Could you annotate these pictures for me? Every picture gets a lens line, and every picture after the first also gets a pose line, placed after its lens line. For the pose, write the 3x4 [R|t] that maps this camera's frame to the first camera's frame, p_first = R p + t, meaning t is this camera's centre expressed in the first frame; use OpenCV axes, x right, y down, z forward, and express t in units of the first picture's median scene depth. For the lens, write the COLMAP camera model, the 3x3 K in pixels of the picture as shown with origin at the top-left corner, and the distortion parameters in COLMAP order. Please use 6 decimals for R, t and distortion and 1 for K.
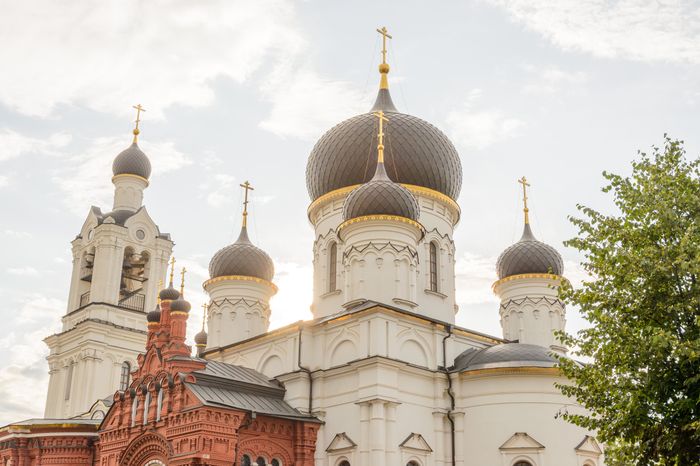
lens RADIAL K [[942.6, 0, 335.2], [0, 942.6, 232.5], [0, 0, 1]] dist [-0.034951, 0.000000]
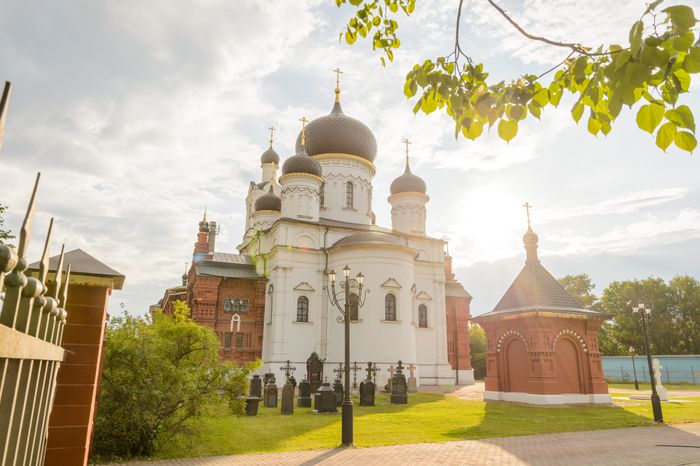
lens RADIAL K [[492.3, 0, 361.6], [0, 492.3, 236.3], [0, 0, 1]] dist [0.021071, -0.033369]
pose [[0.940143, -0.087494, -0.329358, 0.518298], [0.124860, 0.987709, 0.094022, 0.033115], [0.317083, -0.129517, 0.939512, 0.072659]]
